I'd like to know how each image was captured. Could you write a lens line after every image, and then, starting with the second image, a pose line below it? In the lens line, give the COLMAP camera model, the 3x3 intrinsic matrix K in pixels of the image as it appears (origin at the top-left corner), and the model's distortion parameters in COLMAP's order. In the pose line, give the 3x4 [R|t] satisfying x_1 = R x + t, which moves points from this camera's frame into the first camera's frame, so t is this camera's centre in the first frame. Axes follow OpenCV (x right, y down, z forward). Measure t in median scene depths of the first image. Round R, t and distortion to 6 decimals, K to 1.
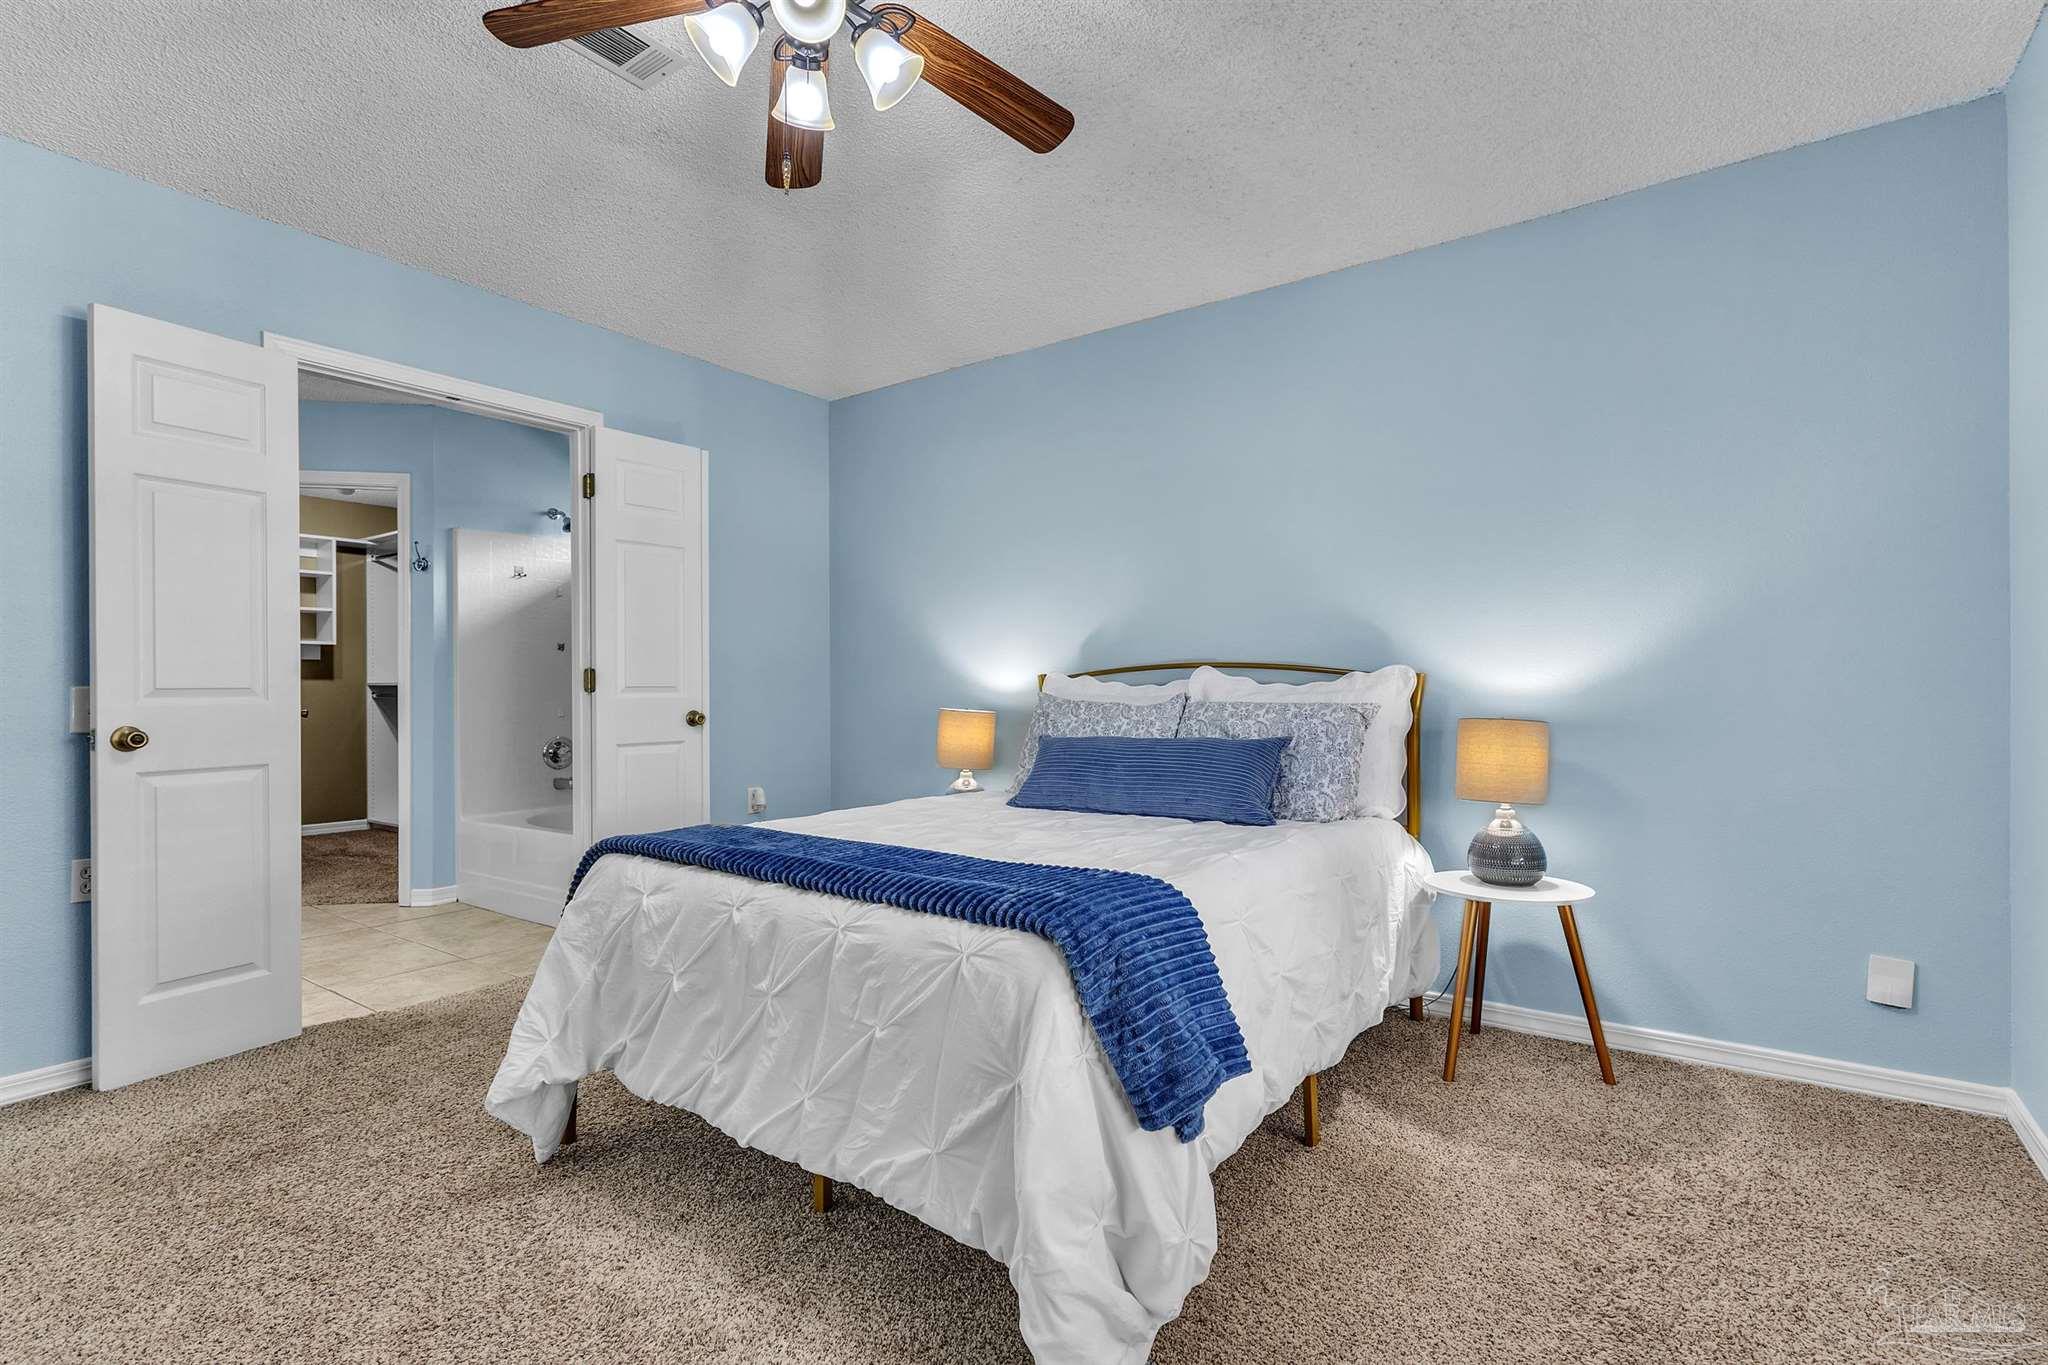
lens RADIAL K [[966.4, 0, 1024.0], [0, 966.4, 682.5], [0, 0, 1]] dist [0.017904, -0.000107]
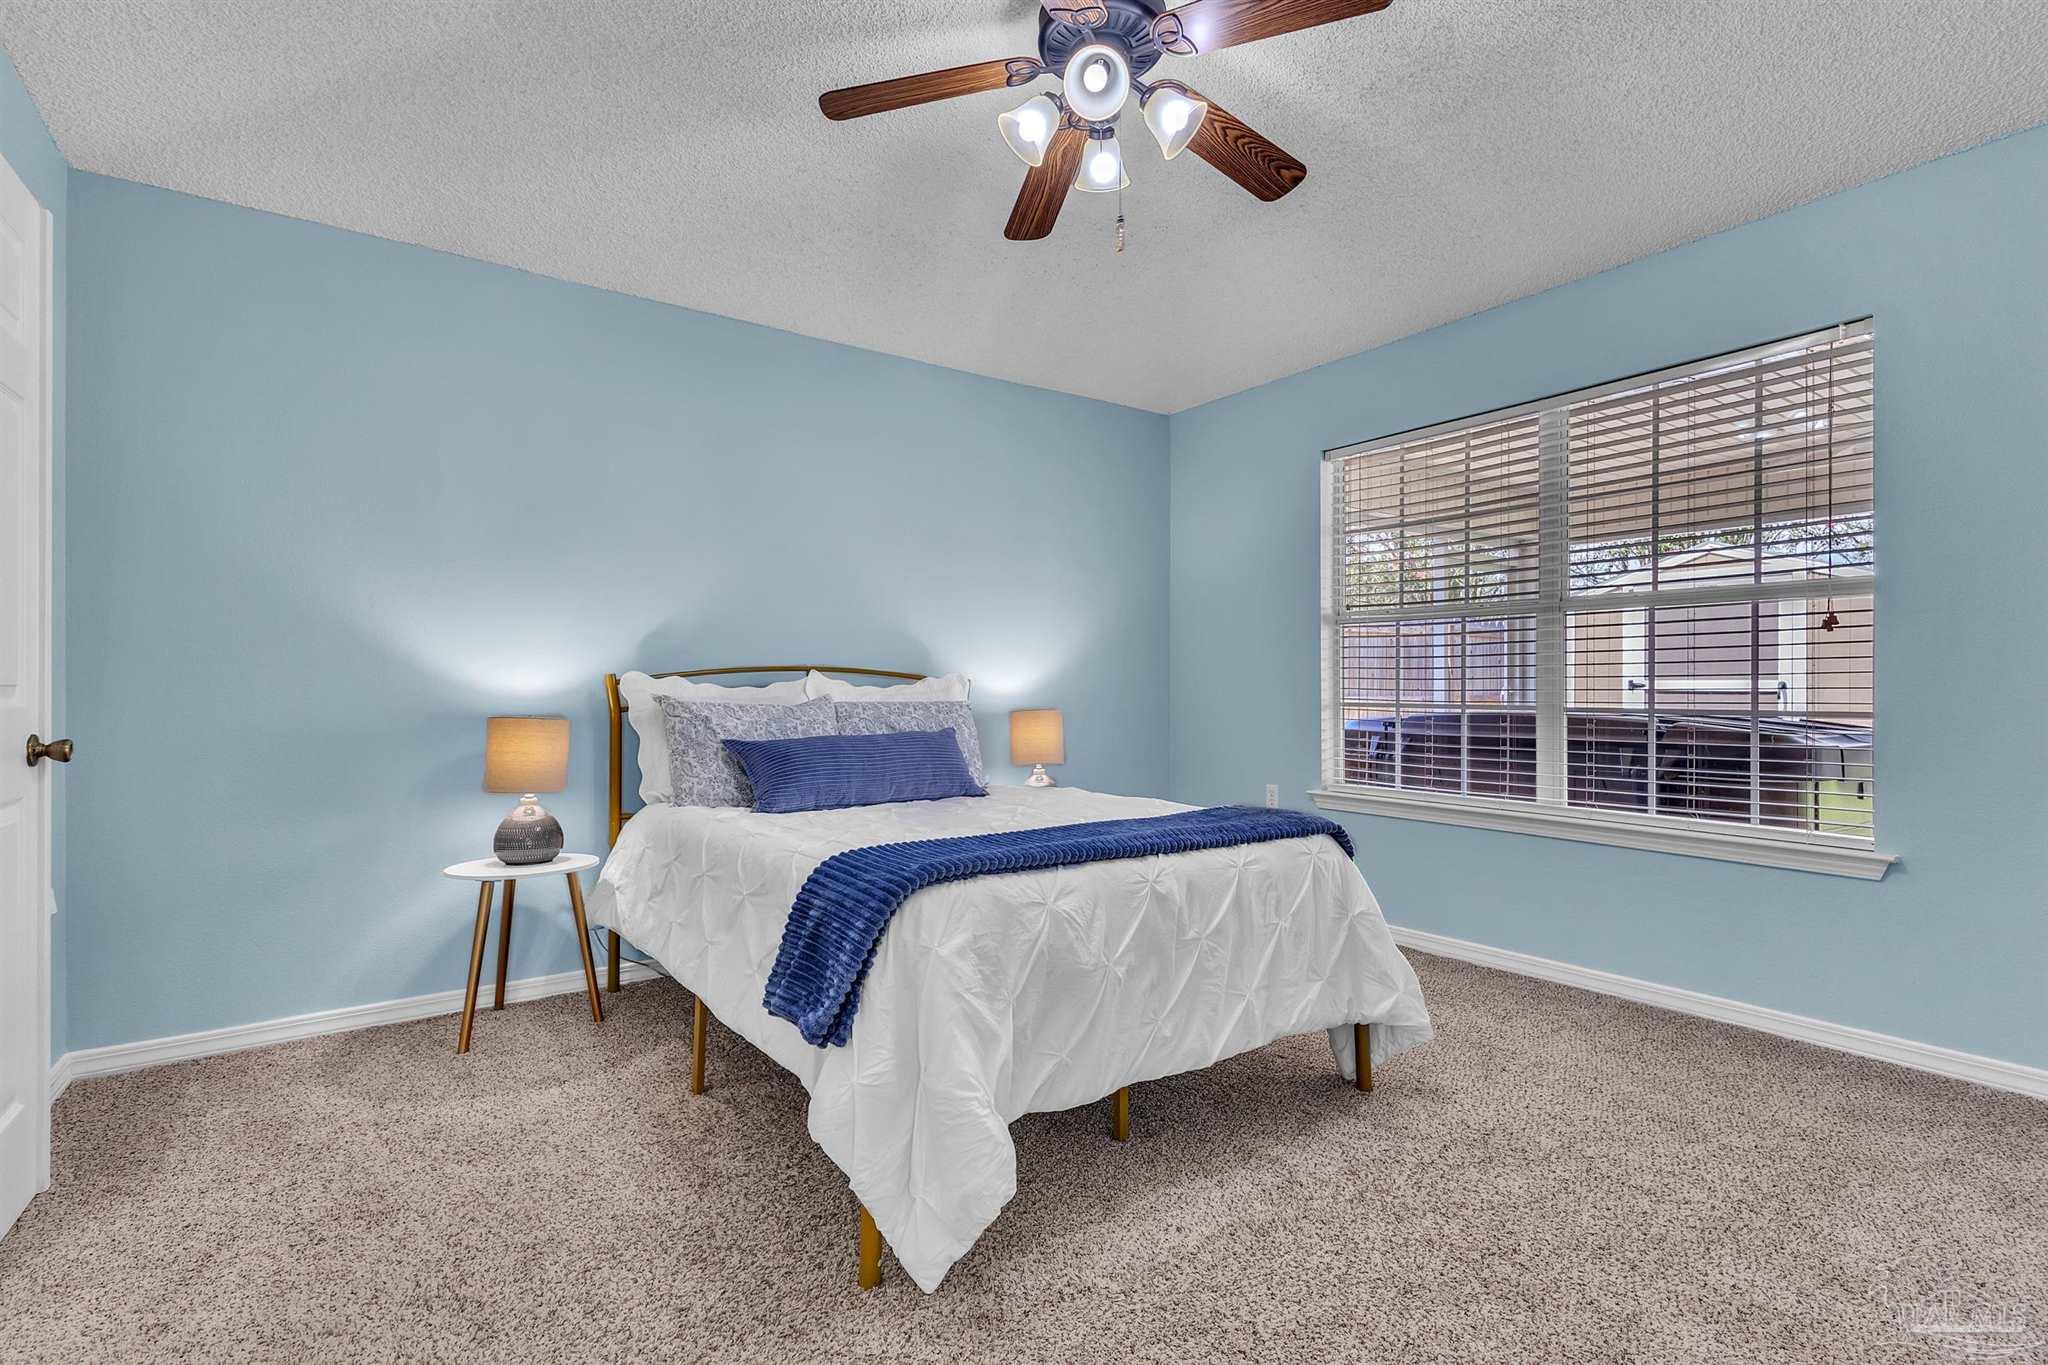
lens RADIAL K [[900.6, 0, 1024.0], [0, 900.6, 682.5], [0, 0, 1]] dist [0.000141, 0.000020]
pose [[0.303130, 0.005965, 0.952930, -0.625173], [-0.013511, 0.999907, -0.001962, -0.002819], [-0.952853, -0.012281, 0.303183, 0.383170]]
